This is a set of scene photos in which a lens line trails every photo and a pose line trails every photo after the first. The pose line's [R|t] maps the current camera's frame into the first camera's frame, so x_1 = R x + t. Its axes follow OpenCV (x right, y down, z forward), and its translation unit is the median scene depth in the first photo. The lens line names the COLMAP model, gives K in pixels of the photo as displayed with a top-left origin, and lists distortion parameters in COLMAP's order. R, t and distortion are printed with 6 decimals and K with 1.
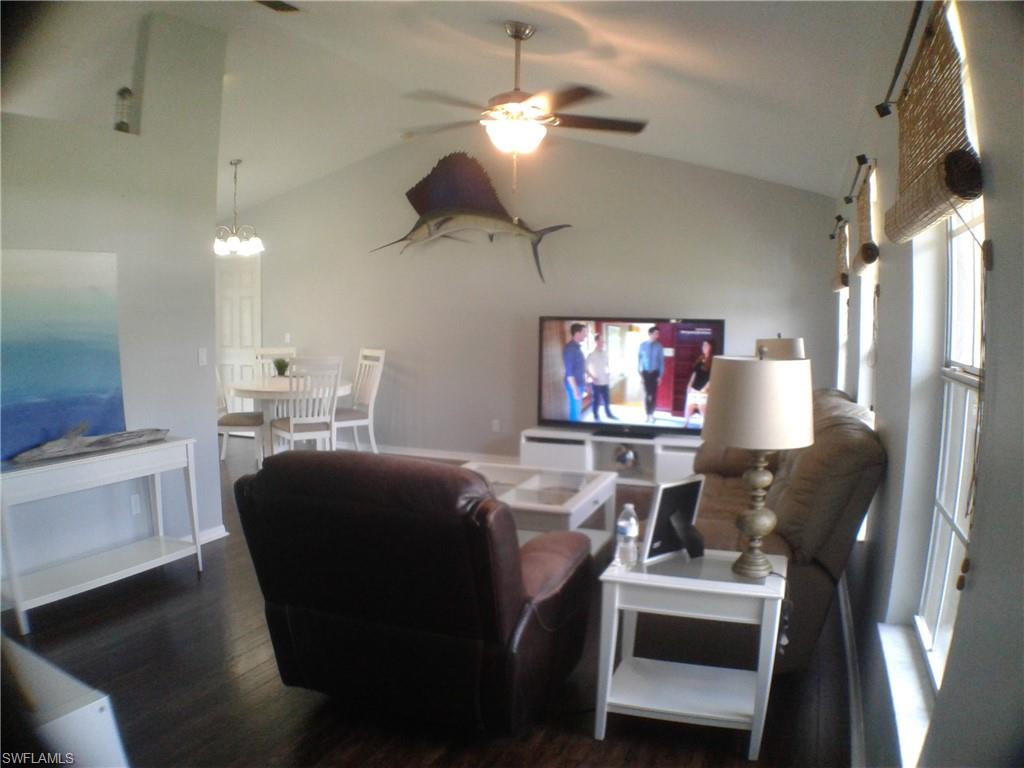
lens RADIAL K [[780.6, 0, 510.8], [0, 780.6, 397.0], [0, 0, 1]] dist [-0.313317, 0.077991]
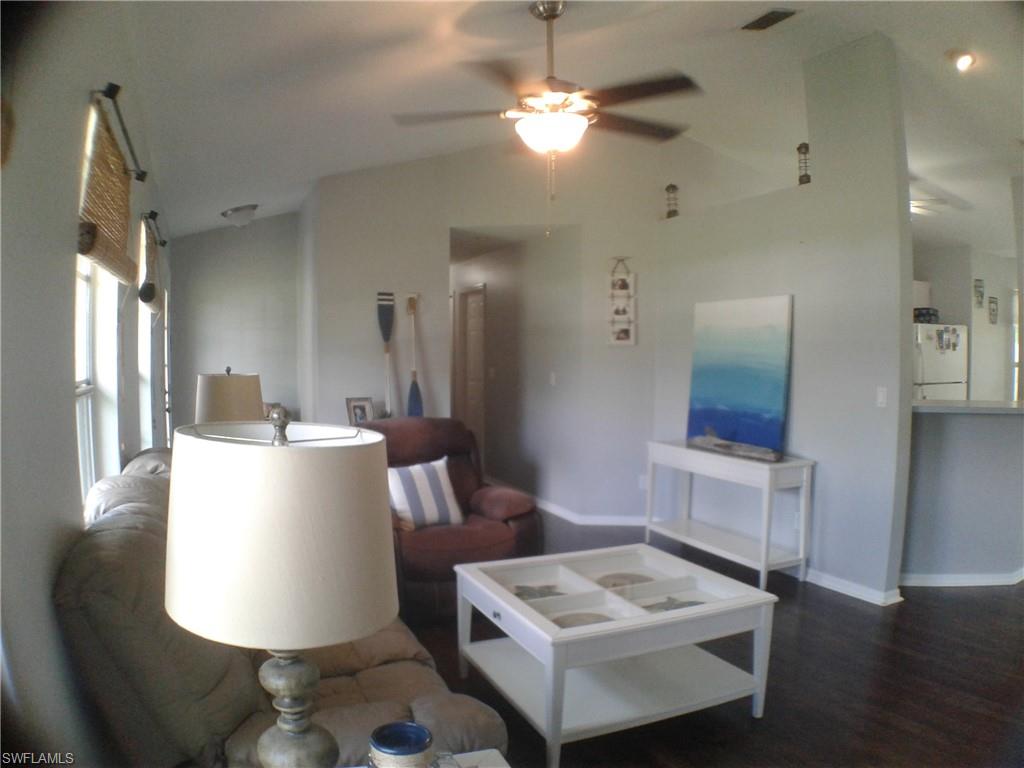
lens RADIAL K [[783.0, 0, 512.0], [0, 783.0, 384.0], [0, 0, 1]] dist [-0.261193, 0.023932]
pose [[-0.657642, 0.029288, -0.752761, 0.739981], [-0.071104, 0.992370, 0.100730, -0.164334], [0.749967, 0.119769, -0.650542, 1.604887]]
